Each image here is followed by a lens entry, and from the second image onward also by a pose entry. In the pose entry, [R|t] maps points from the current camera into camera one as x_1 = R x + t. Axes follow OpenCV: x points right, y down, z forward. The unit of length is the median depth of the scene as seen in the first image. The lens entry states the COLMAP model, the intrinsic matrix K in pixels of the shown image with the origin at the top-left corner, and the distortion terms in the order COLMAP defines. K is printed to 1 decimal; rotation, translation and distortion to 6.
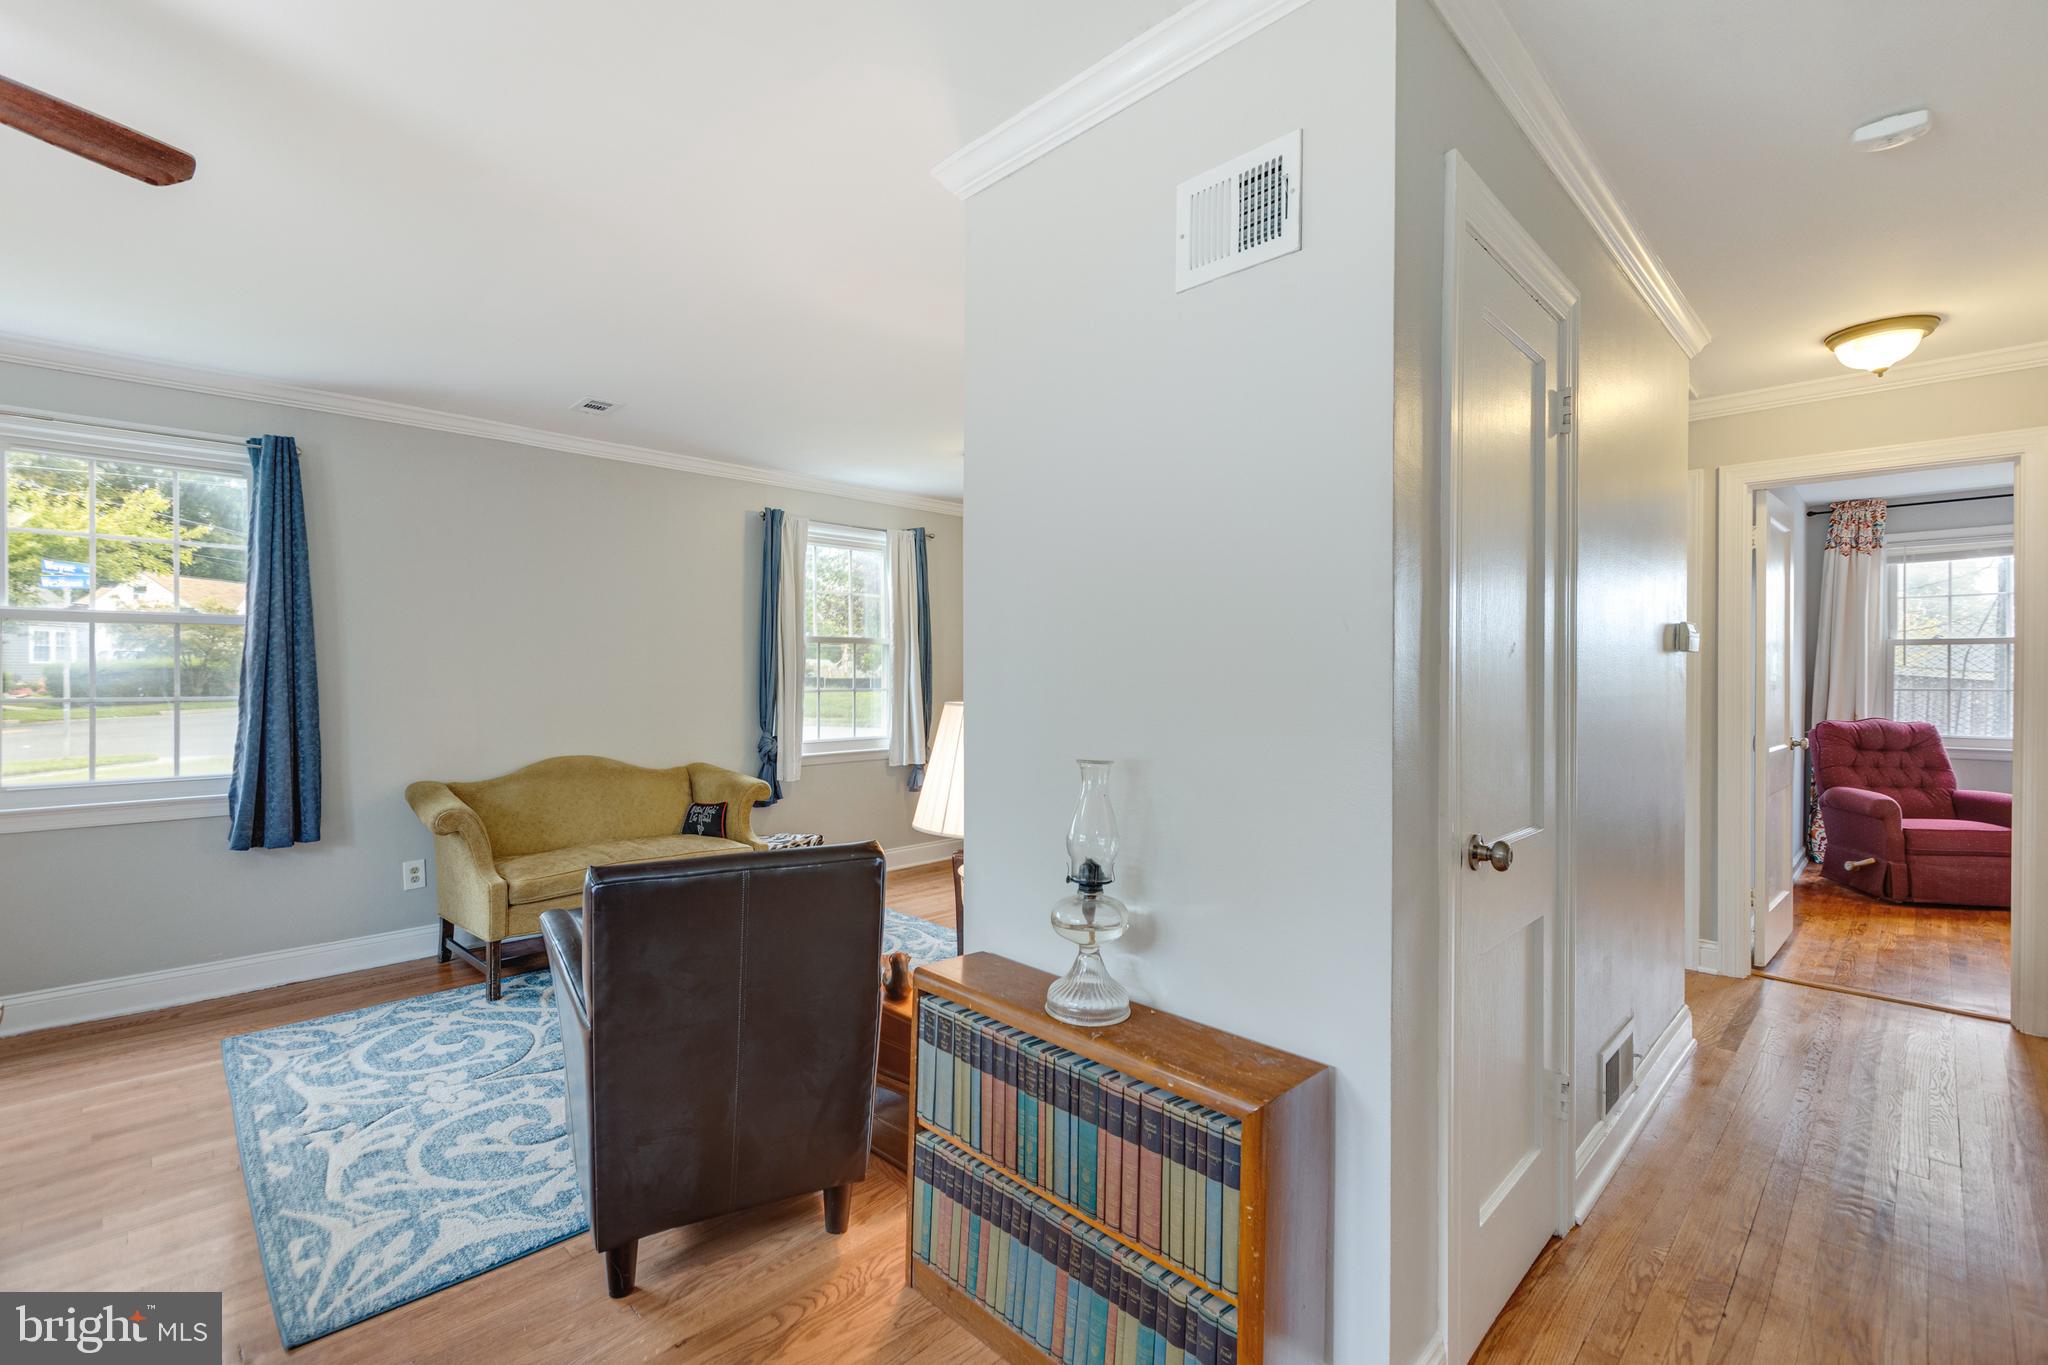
lens RADIAL K [[905.4, 0, 1031.1], [0, 905.4, 680.7], [0, 0, 1]] dist [0.003313, -0.001688]
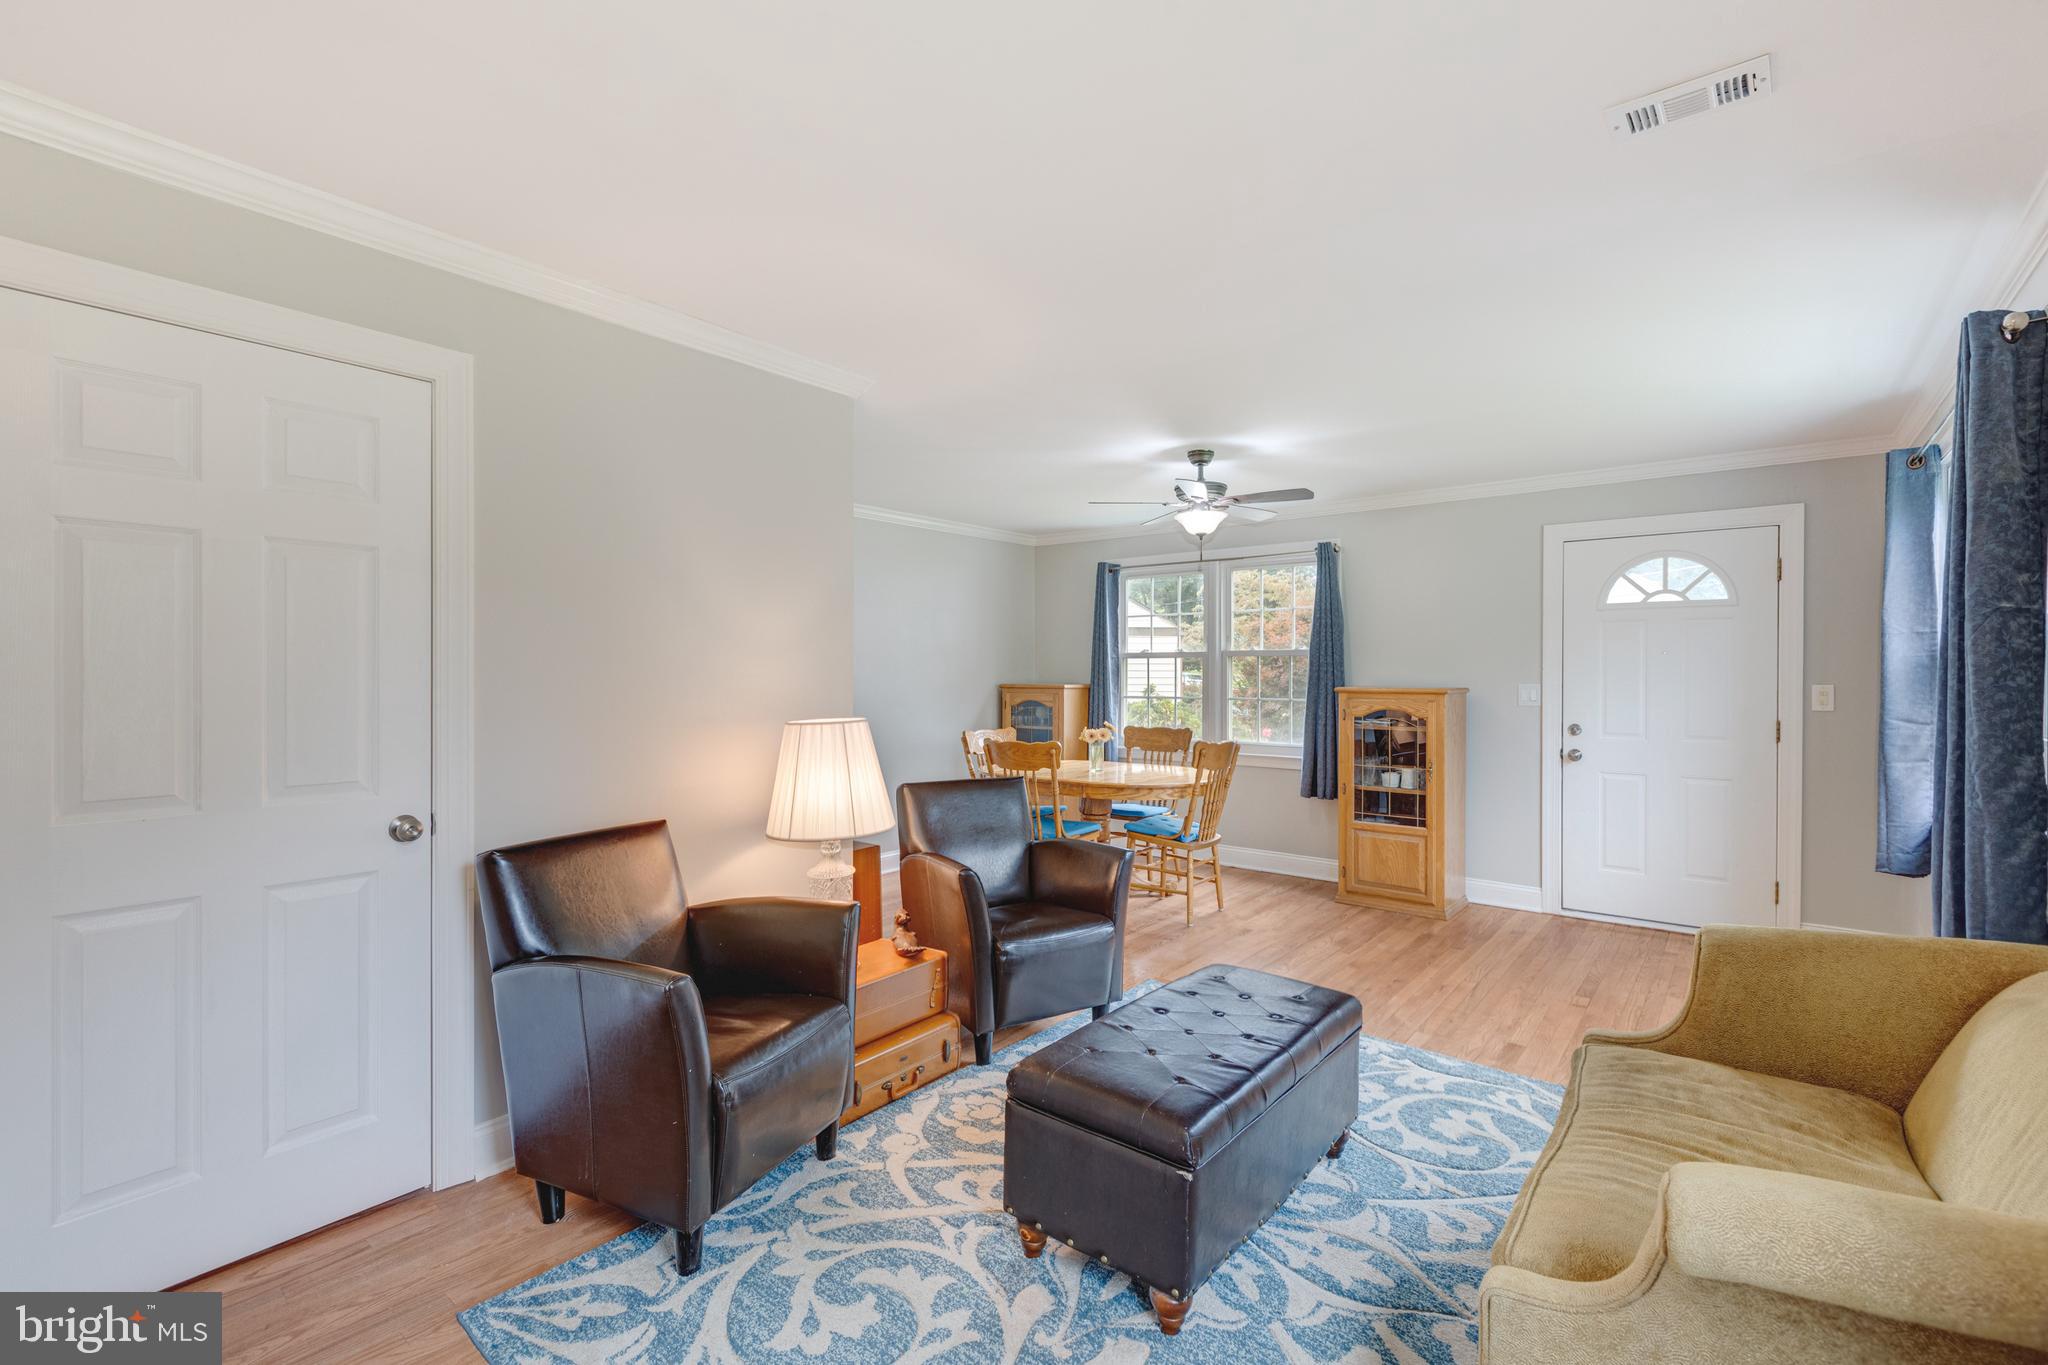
lens RADIAL K [[905.4, 0, 1025.4], [0, 905.4, 678.9], [0, 0, 1]] dist [0.003313, -0.001688]
pose [[-0.995033, -0.004565, -0.099442, -0.144631], [-0.005670, 0.999925, 0.010837, -0.032064], [0.099385, 0.011348, -0.994984, 1.750004]]
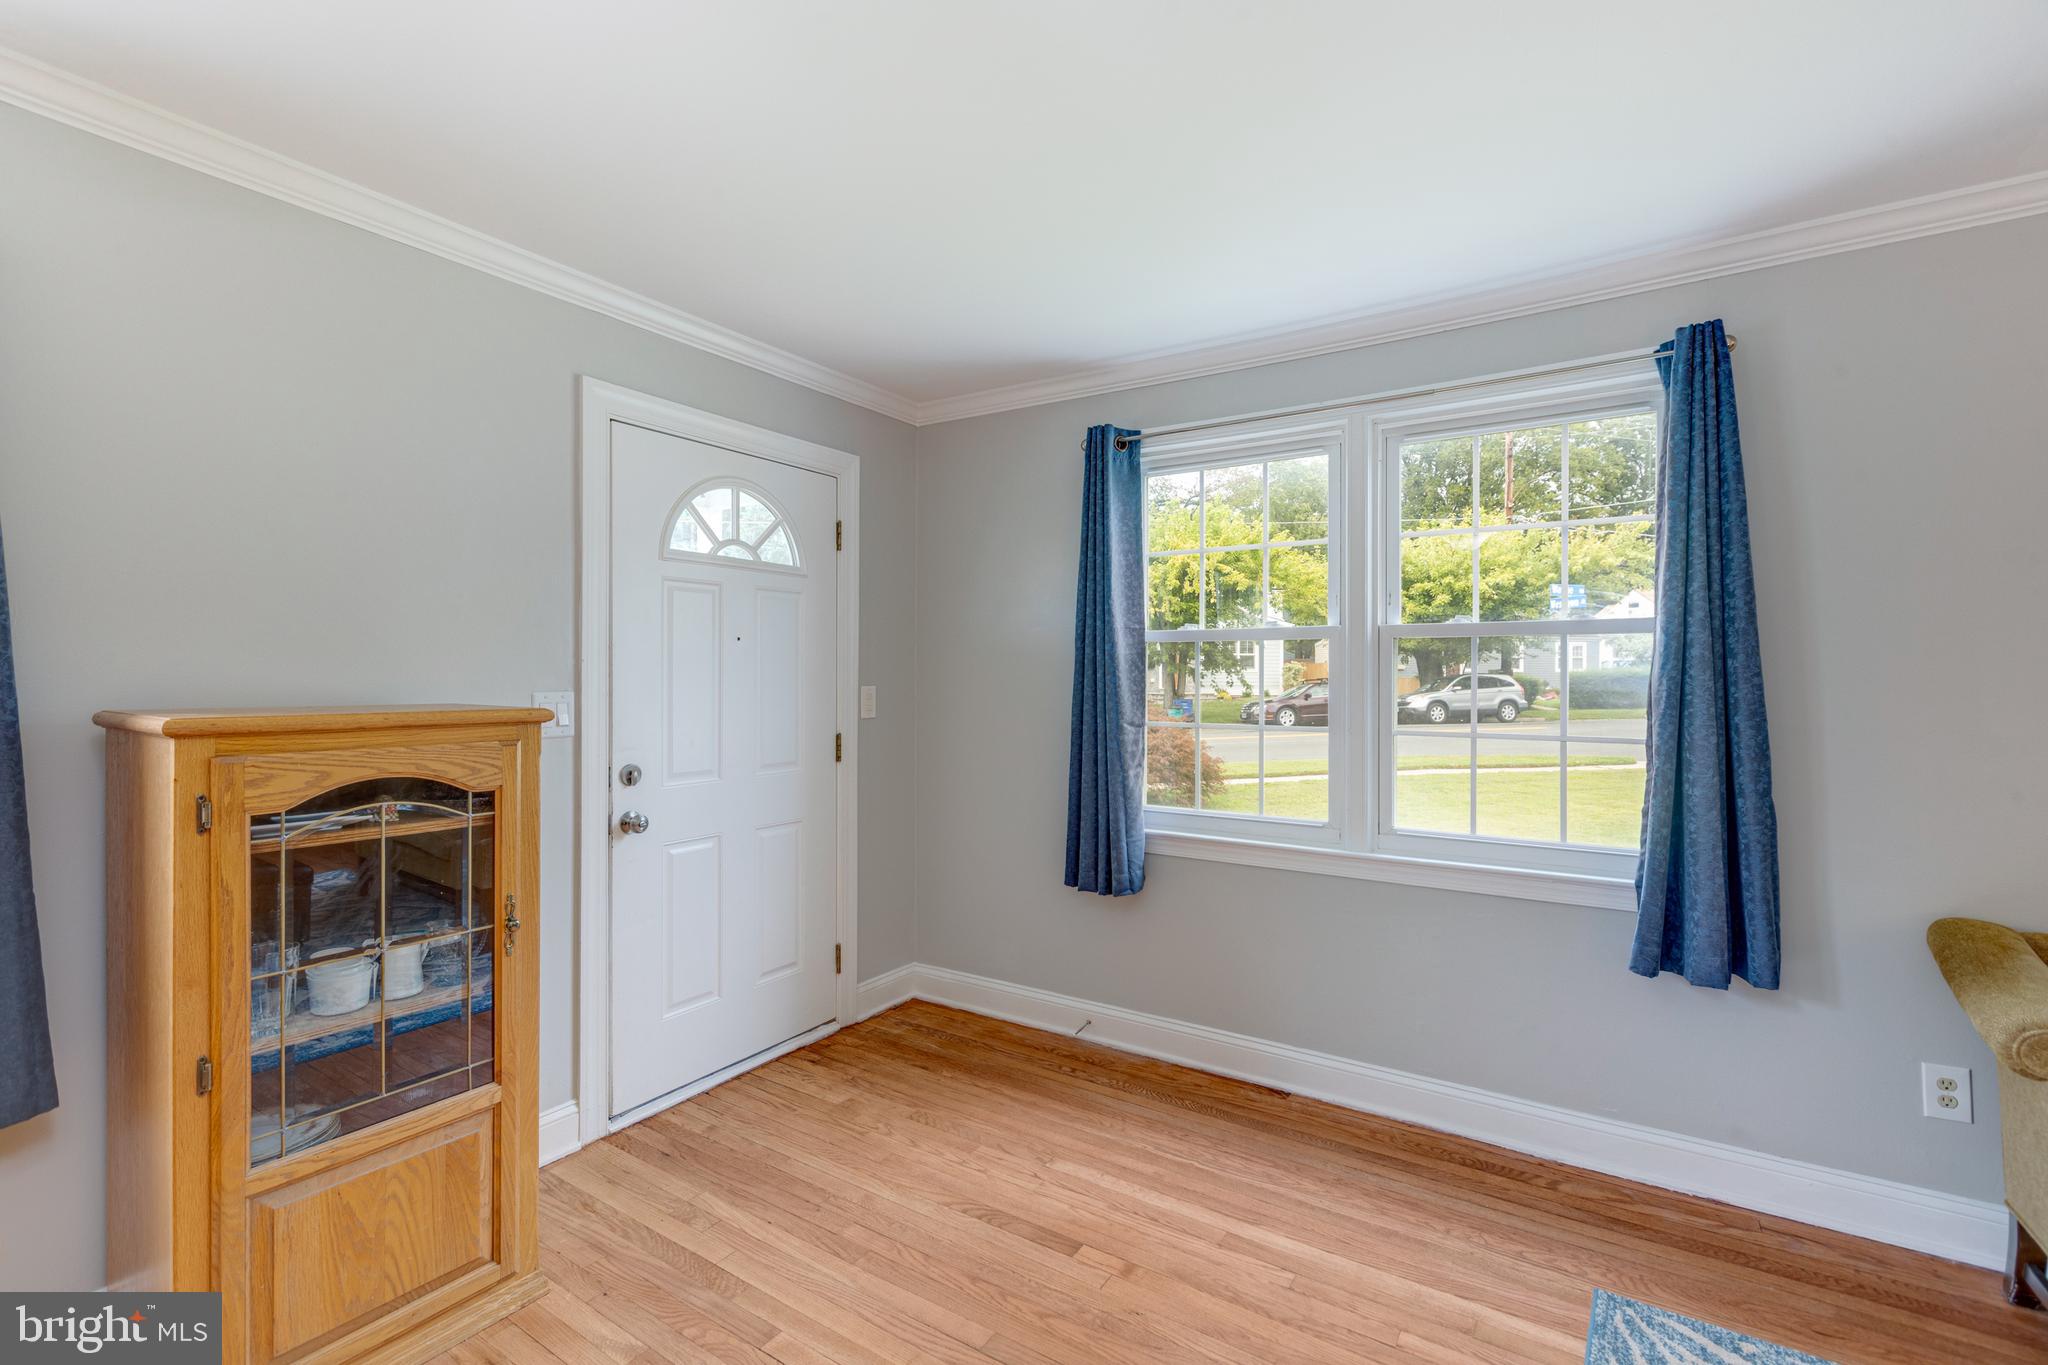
lens RADIAL K [[905.4, 0, 1027.3], [0, 905.4, 680.9], [0, 0, 1]] dist [0.003313, -0.001688]
pose [[0.199880, 0.002633, -0.979817, -0.349989], [-0.007465, 0.999971, 0.001165, -0.024005], [0.979792, 0.007081, 0.199894, 0.477841]]
